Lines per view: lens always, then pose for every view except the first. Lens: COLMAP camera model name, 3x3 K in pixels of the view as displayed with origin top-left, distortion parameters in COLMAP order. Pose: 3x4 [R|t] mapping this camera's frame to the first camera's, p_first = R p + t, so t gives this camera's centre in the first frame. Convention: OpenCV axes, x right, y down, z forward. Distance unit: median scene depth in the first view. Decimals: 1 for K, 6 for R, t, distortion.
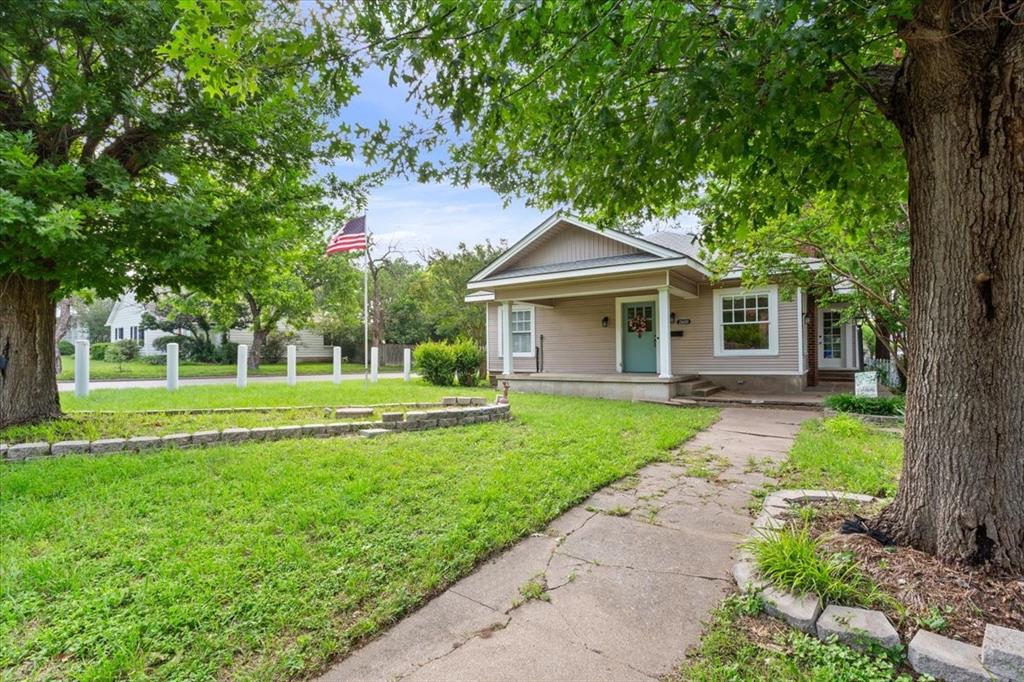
lens RADIAL K [[509.5, 0, 513.0], [0, 509.5, 351.2], [0, 0, 1]] dist [-0.006393, -0.000148]
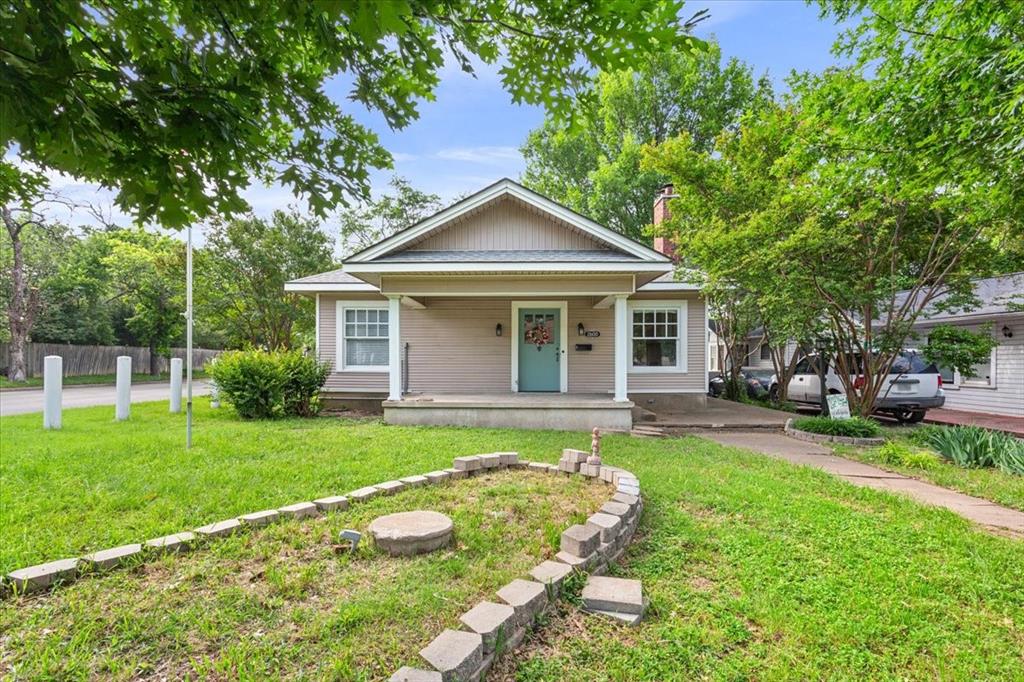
lens RADIAL K [[509.5, 0, 513.0], [0, 509.5, 351.2], [0, 0, 1]] dist [-0.006393, -0.000148]
pose [[0.833854, 0.017483, 0.551708, -0.281302], [-0.014681, 0.999847, -0.009495, -0.017971], [-0.551789, -0.000182, 0.833984, 0.345634]]
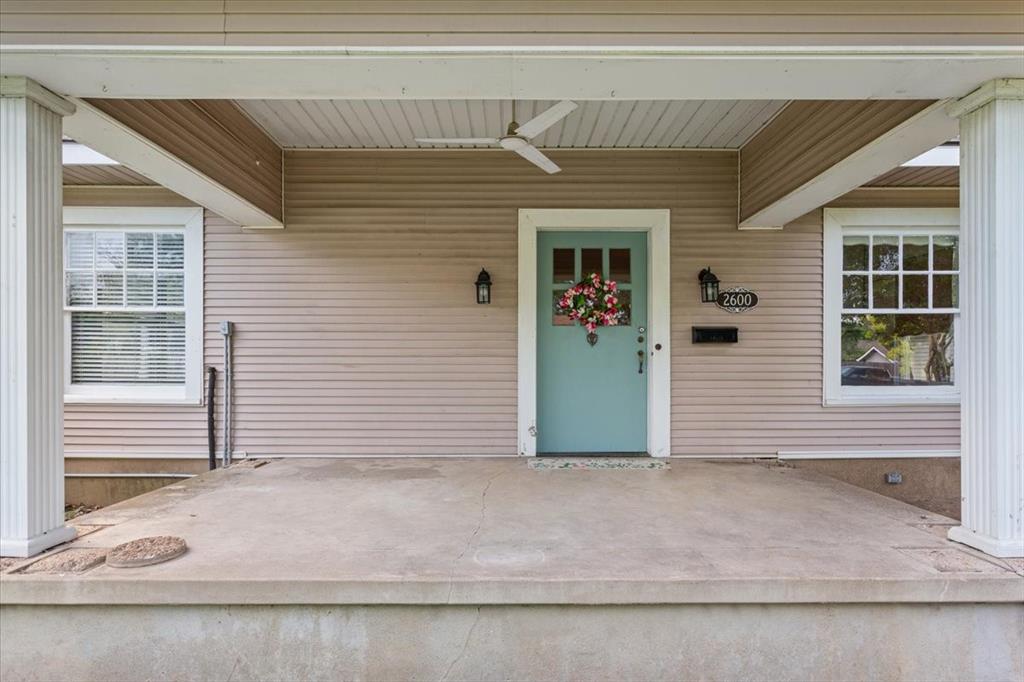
lens RADIAL K [[532.7, 0, 519.1], [0, 532.7, 364.1], [0, 0, 1]] dist [-0.004623, 0.000217]
pose [[0.820563, 0.009562, 0.571476, 0.024014], [-0.013606, 0.999904, 0.002805, -0.015385], [-0.571394, -0.010077, 0.820614, 0.826189]]
